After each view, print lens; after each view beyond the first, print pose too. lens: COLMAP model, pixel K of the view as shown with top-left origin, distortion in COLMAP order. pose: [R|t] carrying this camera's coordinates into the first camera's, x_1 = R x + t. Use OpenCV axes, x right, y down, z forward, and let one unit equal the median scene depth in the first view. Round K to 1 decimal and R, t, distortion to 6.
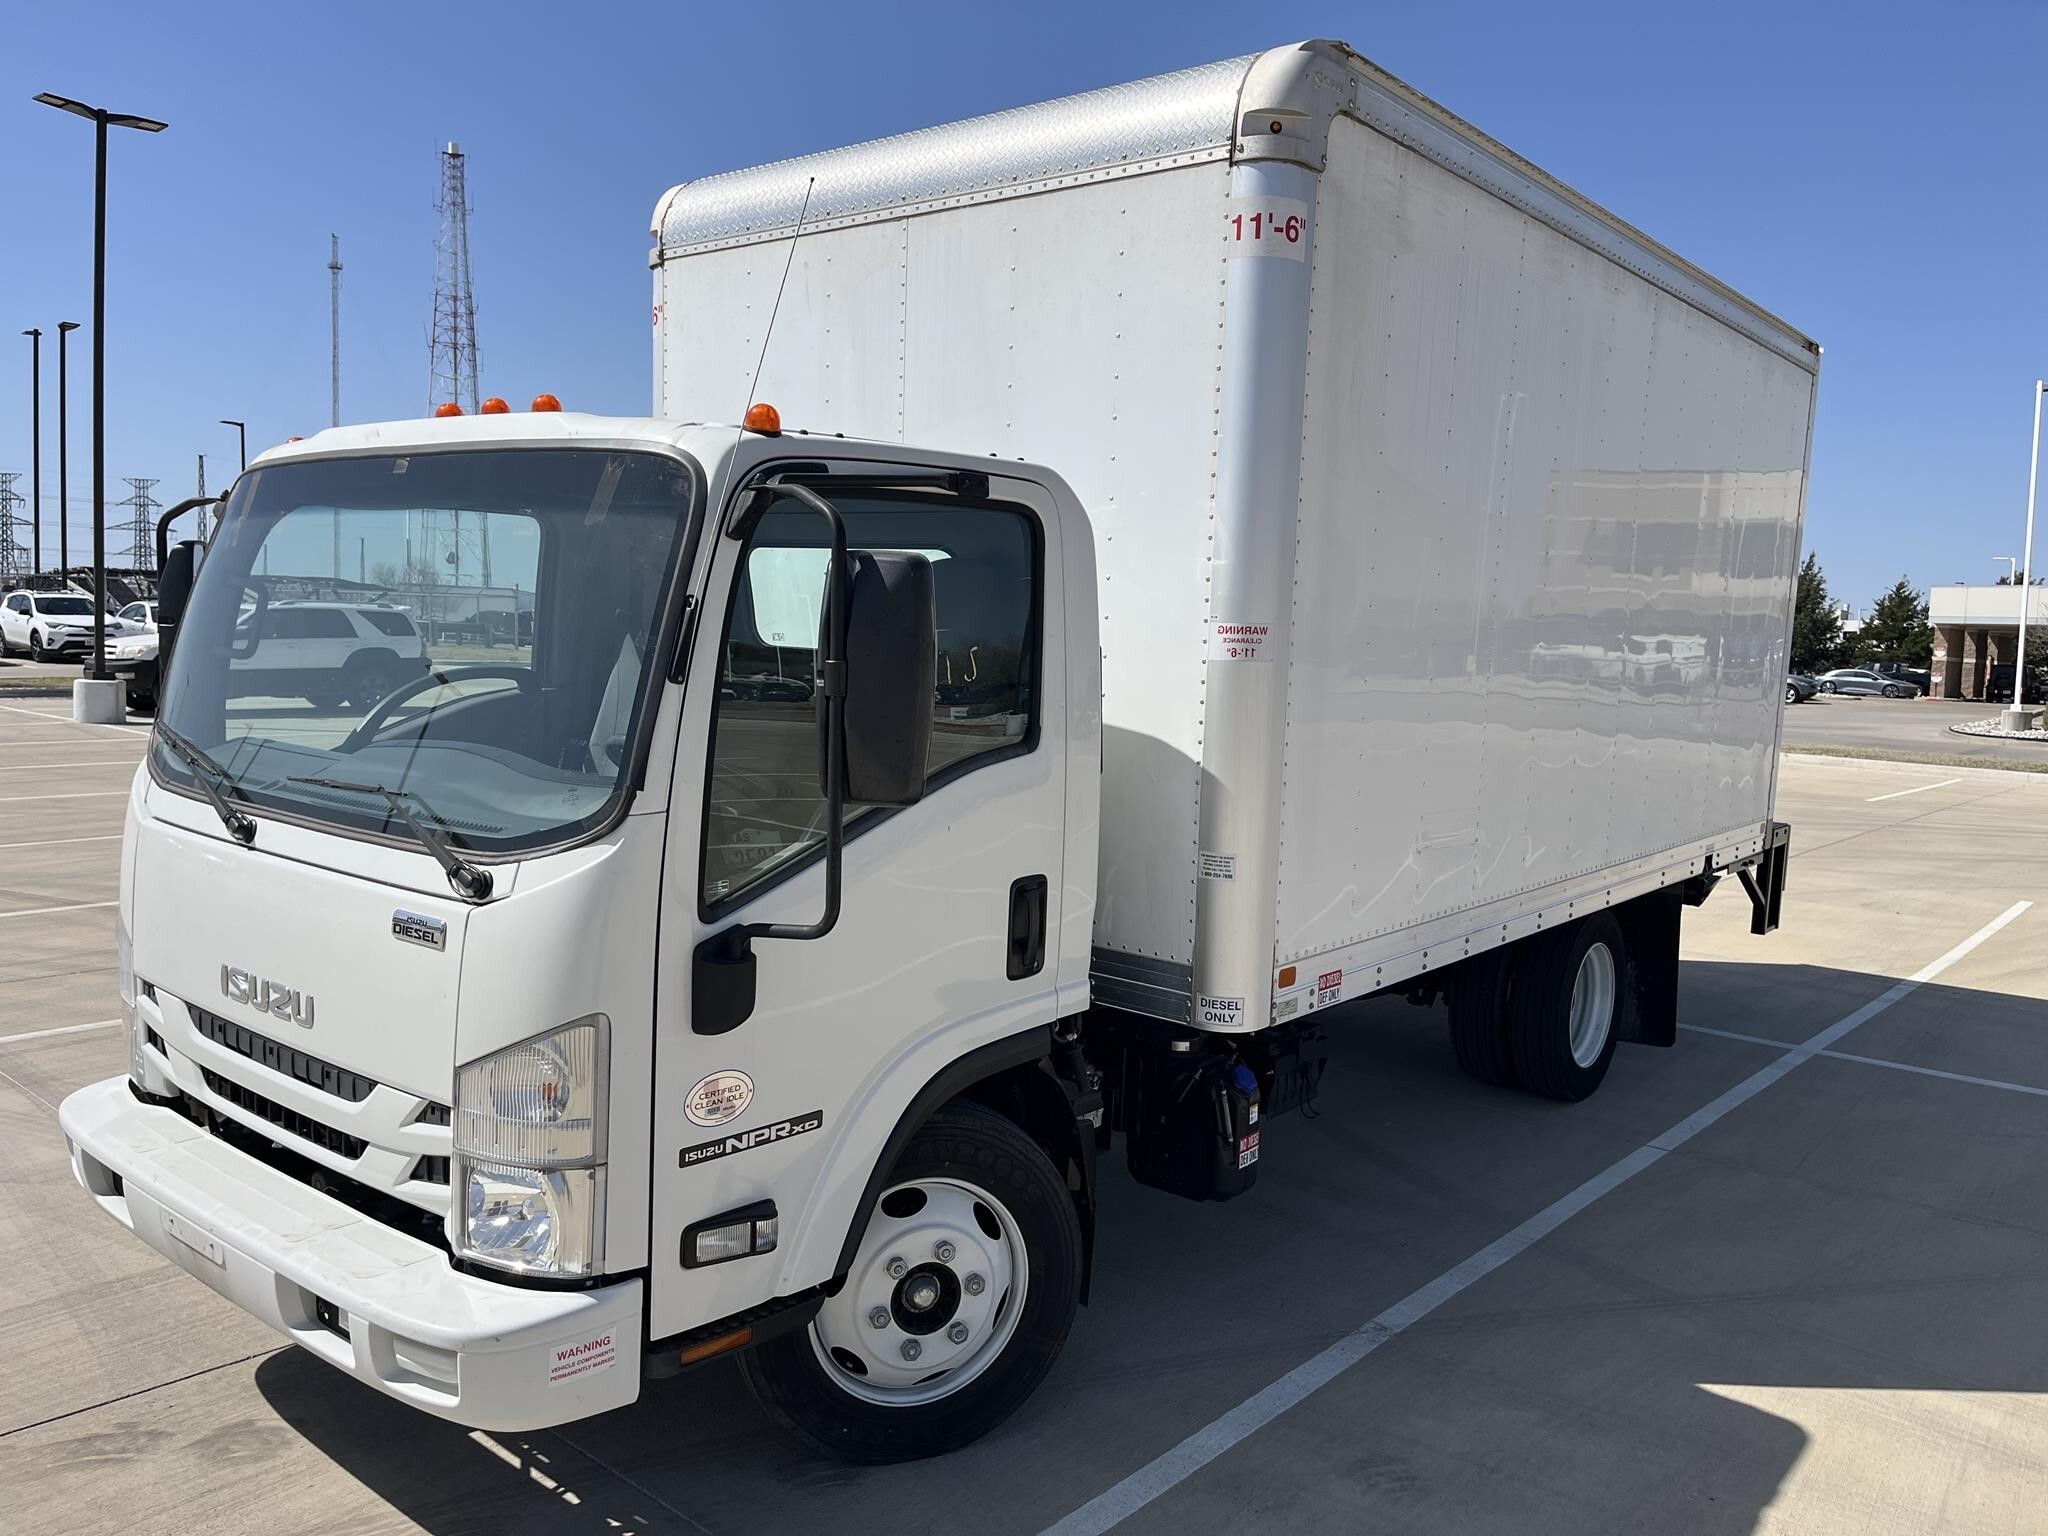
lens RADIAL K [[1626.1, 0, 1024.0], [0, 1626.1, 768.0], [0, 0, 1]] dist [0.000485, 0.000474]
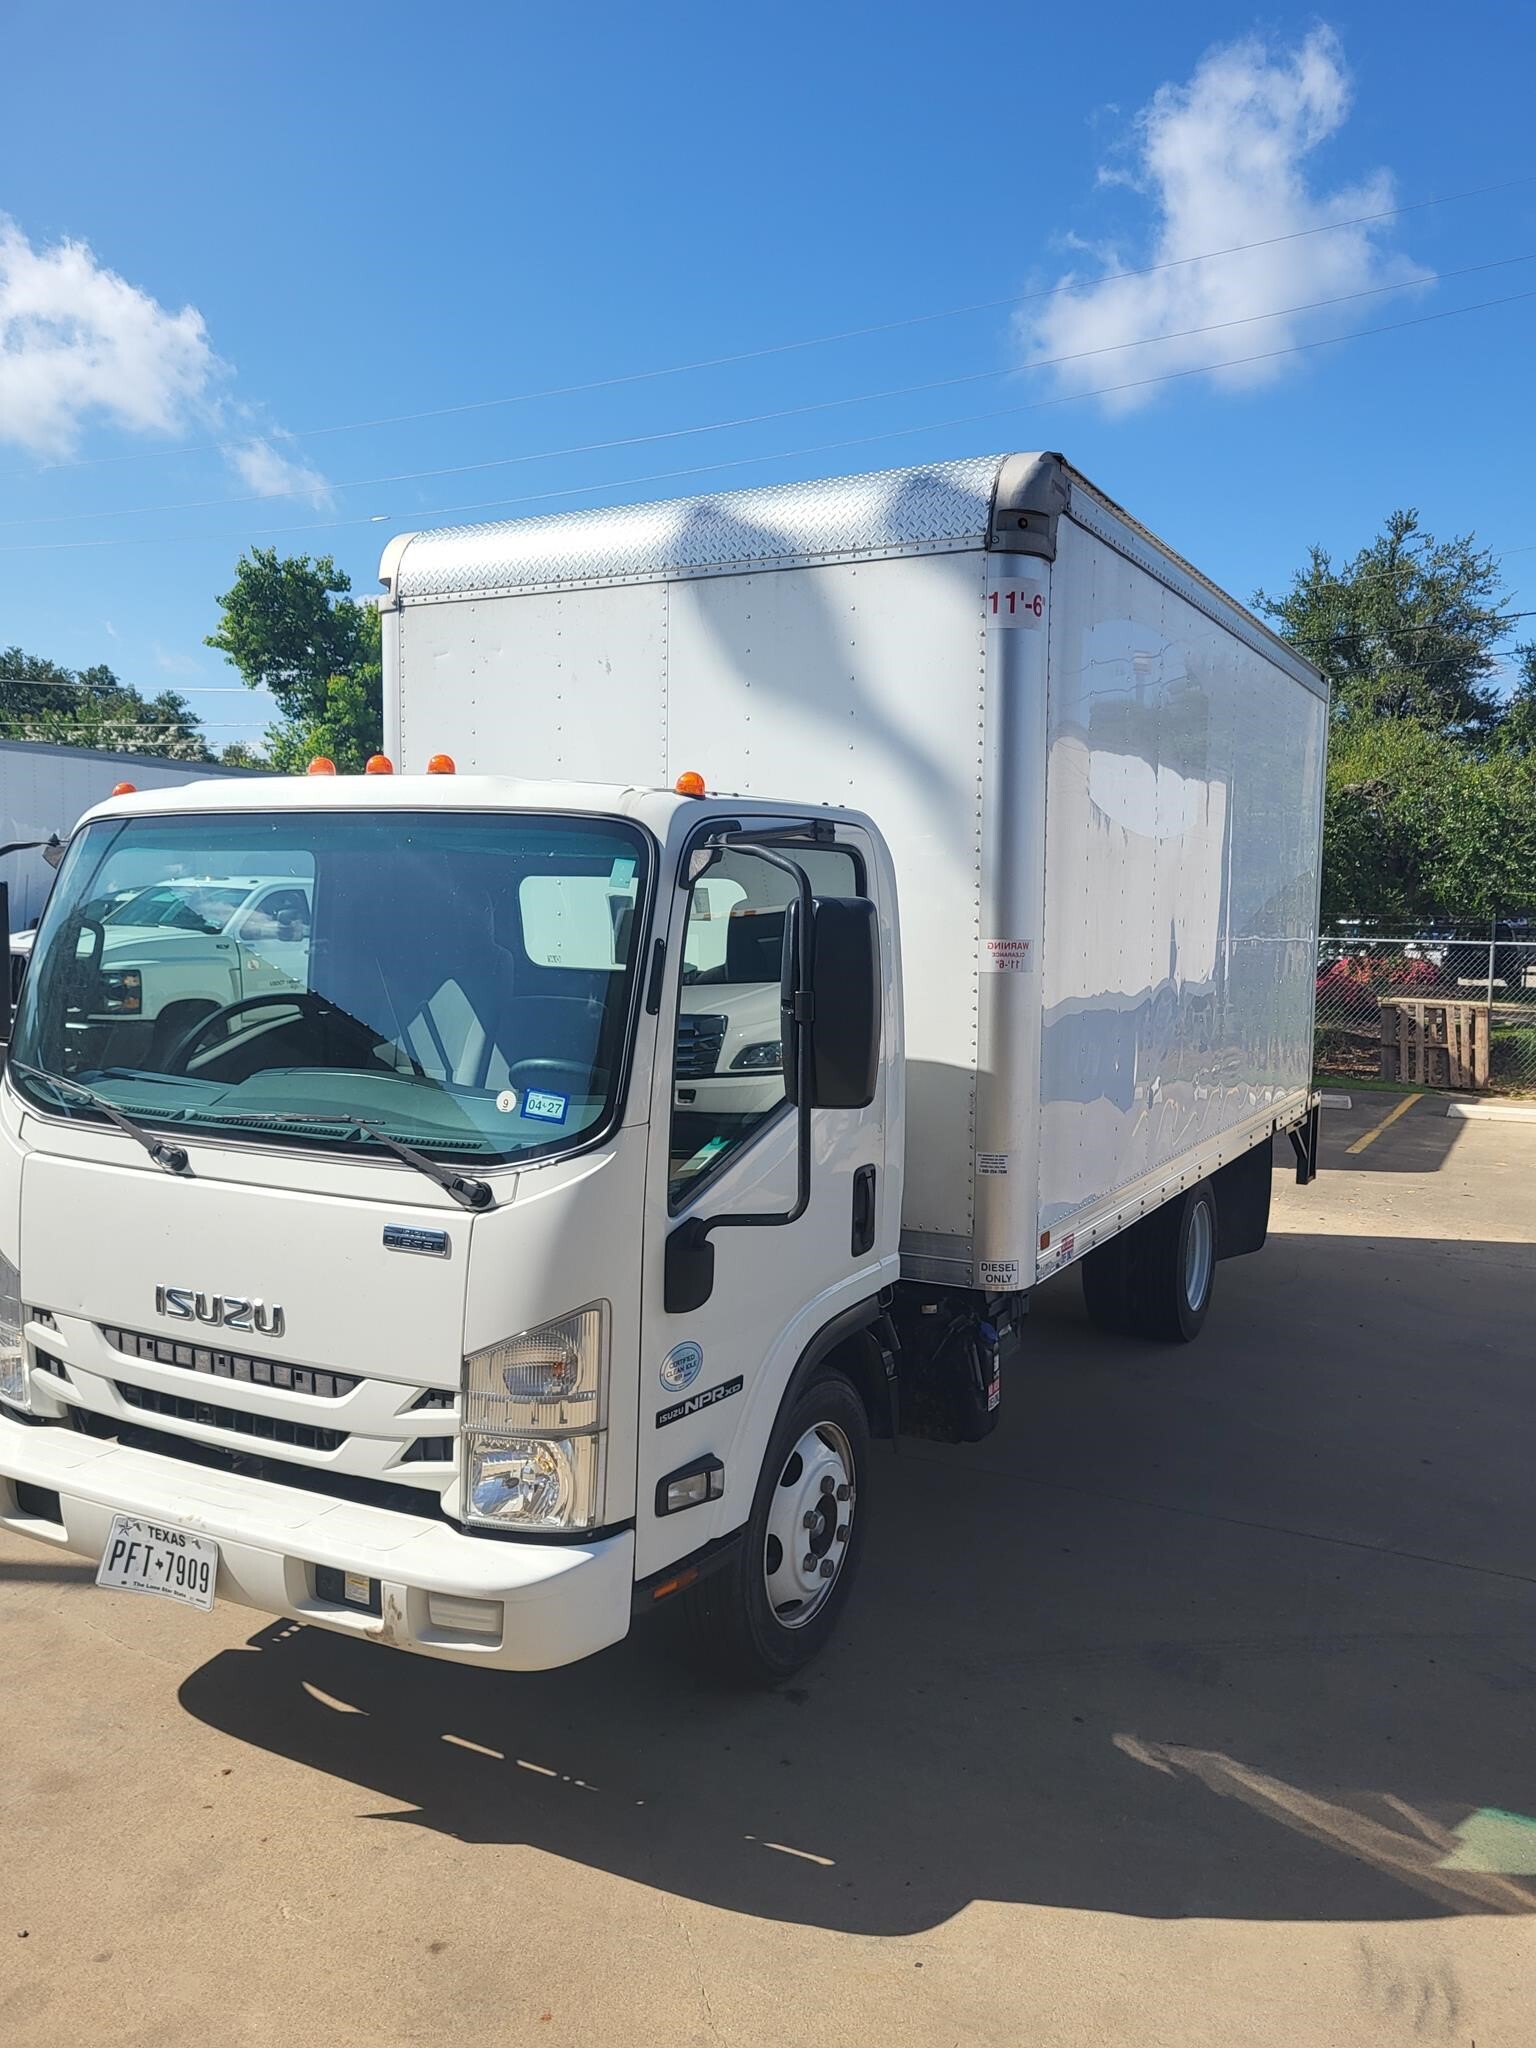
lens RADIAL K [[1626.1, 0, 806.5], [0, 1626.1, 1026.3], [0, 0, 1]] dist [0.000485, 0.000474]
pose [[0.982679, -0.036966, 0.181593, -0.299247], [0.040330, 0.999076, -0.014863, -0.019895], [-0.180876, 0.021929, 0.983261, -0.165458]]
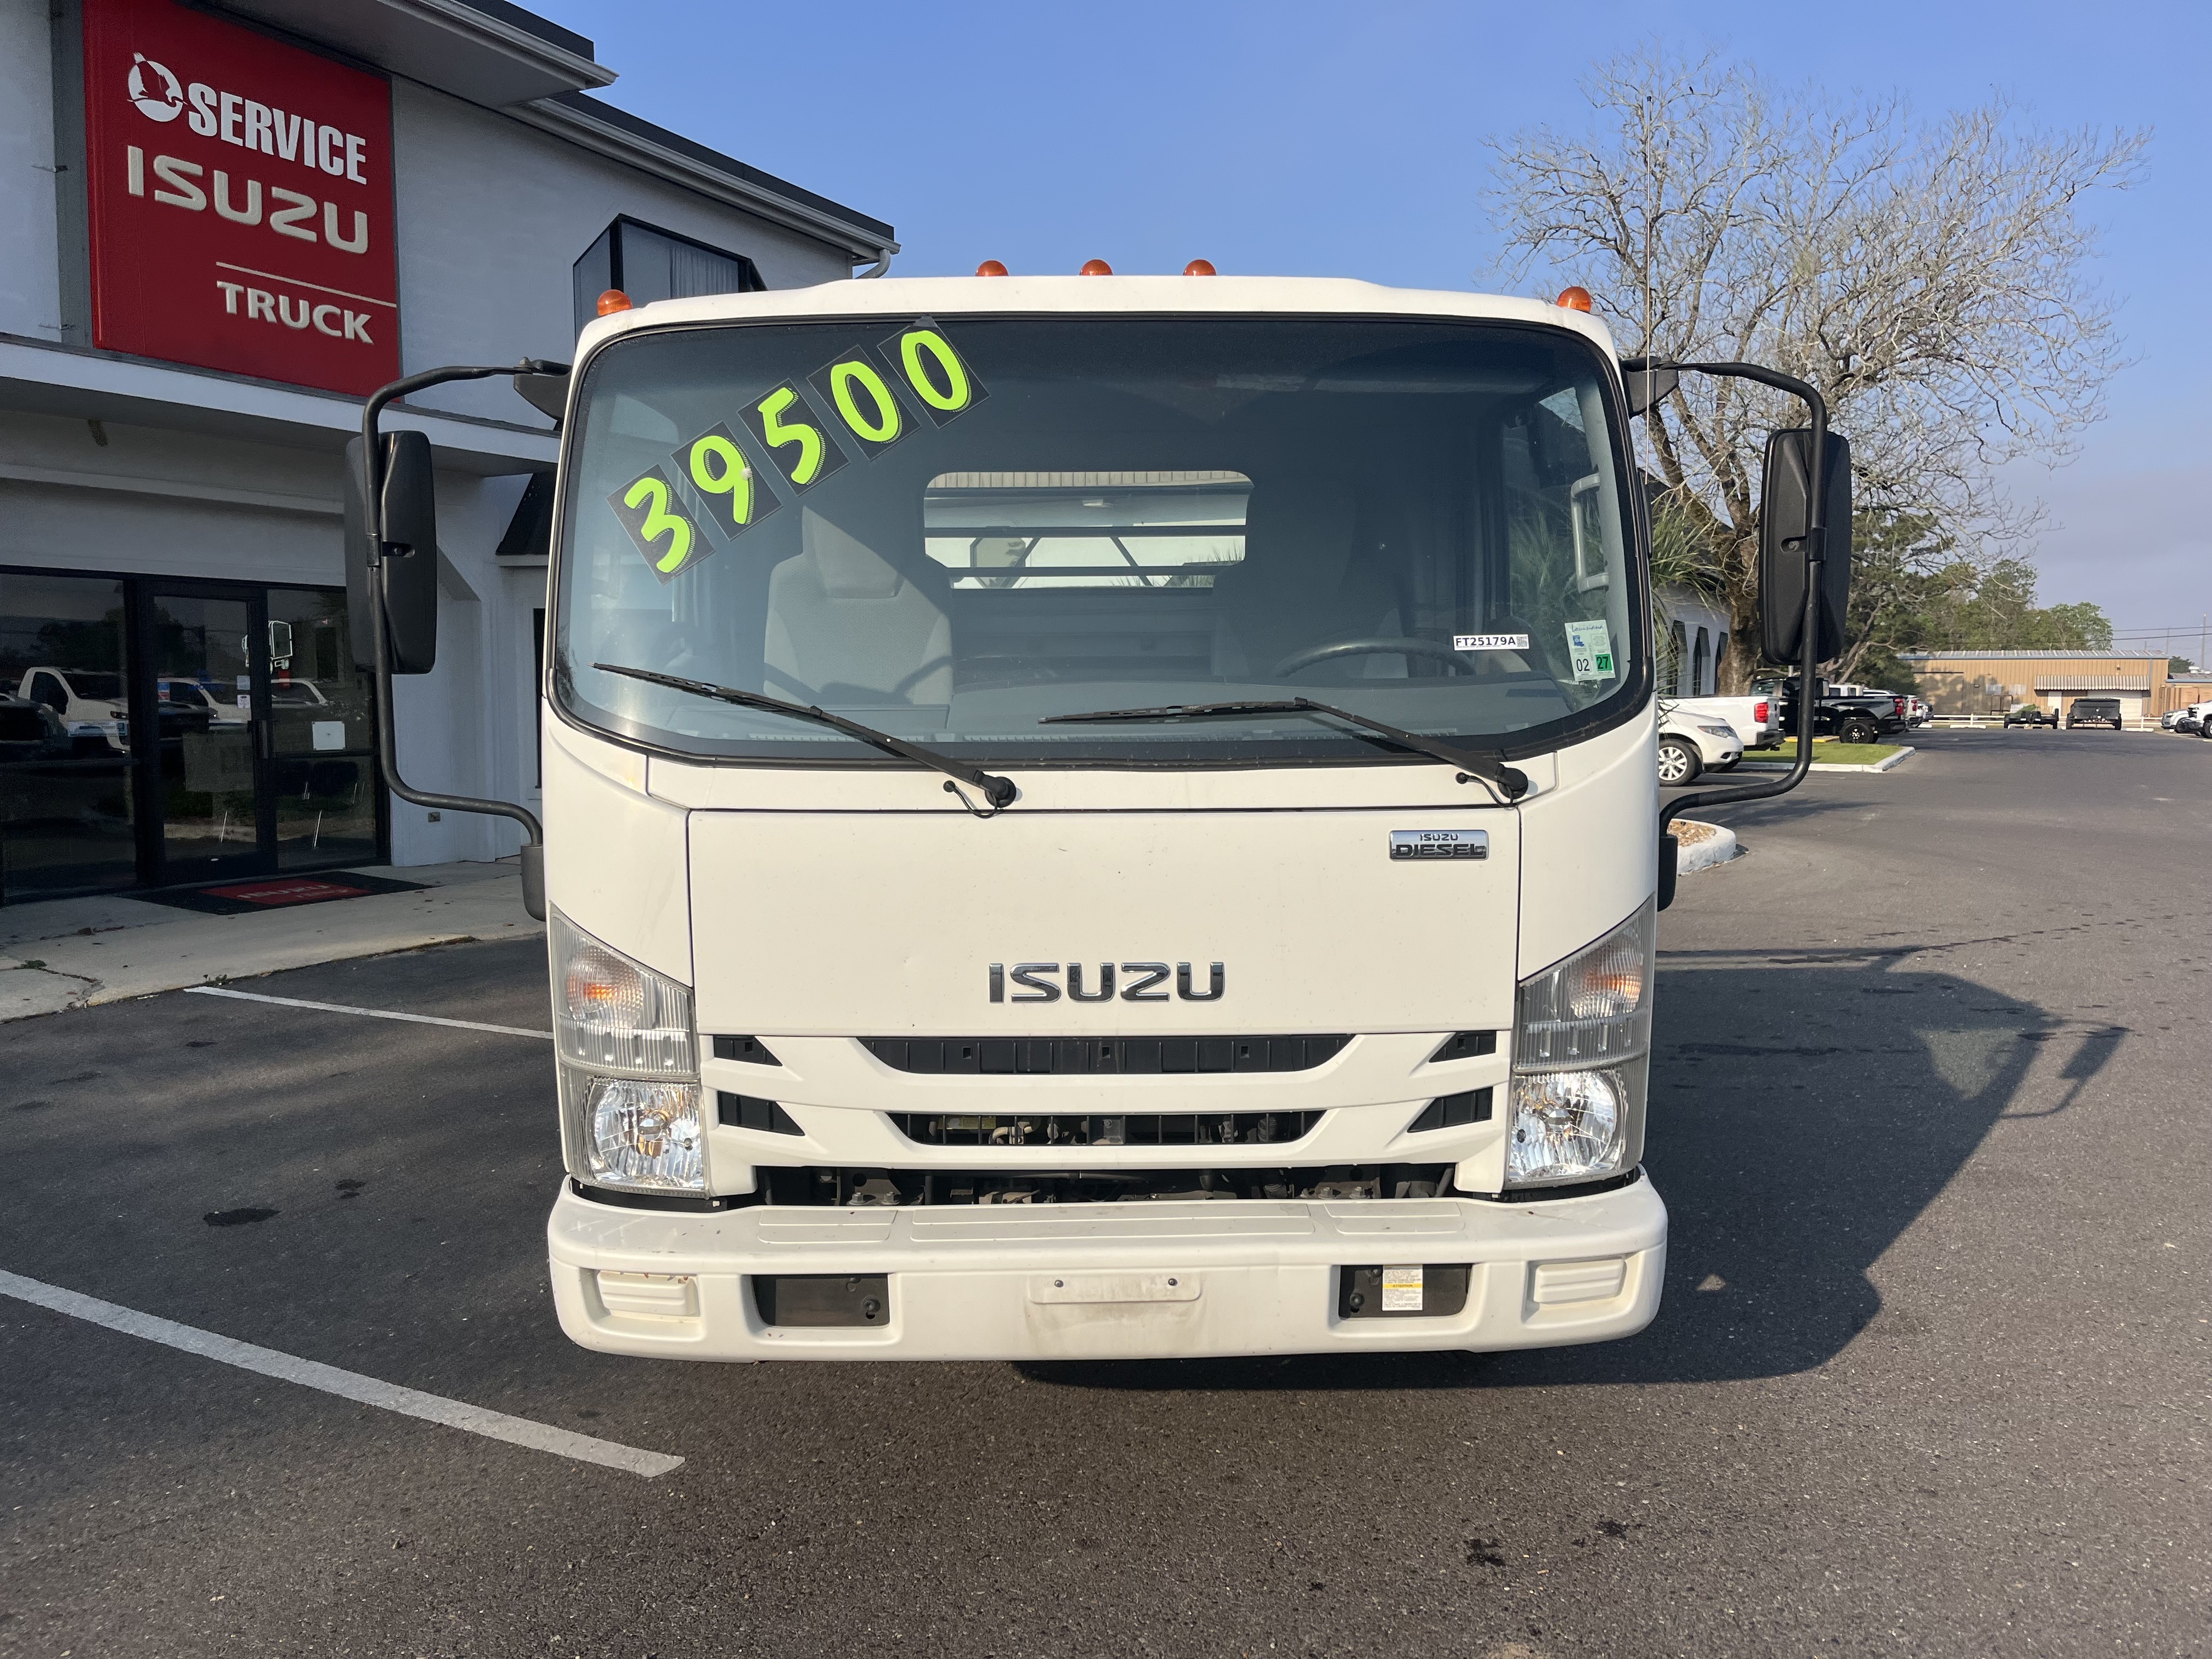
lens RADIAL K [[1756.3, 0, 1106.0], [0, 1756.3, 829.5], [0, 0, 1]] dist [0.000485, 0.000474]
pose [[0.764079, -0.076613, 0.640557, -1.123714], [0.095657, 0.995402, 0.004950, 0.065803], [-0.637991, 0.057492, 0.767894, 0.355396]]
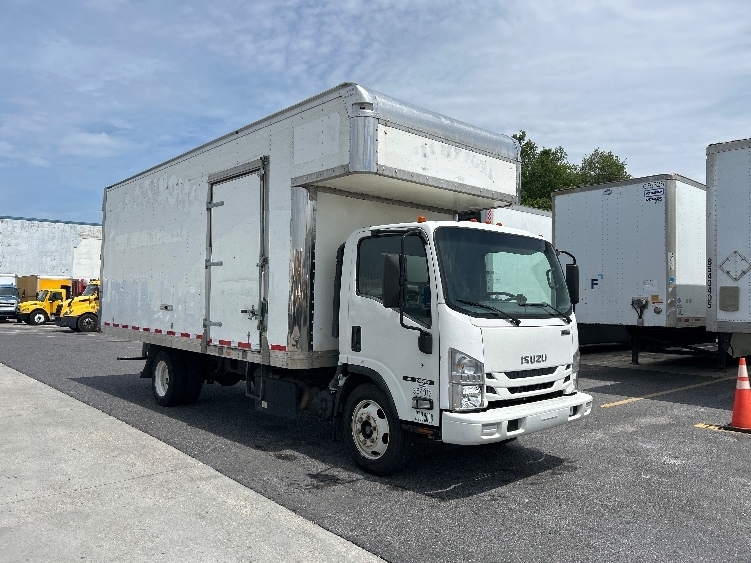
lens RADIAL K [[553.3, 0, 375.5], [0, 553.3, 281.5], [0, 0, 1]] dist [-0.000603, 0.000339]
pose [[0.175498, 0.021291, 0.984249, -2.180764], [0.097942, 0.994429, -0.038975, -0.052377], [-0.979596, 0.103240, 0.172435, 1.246474]]
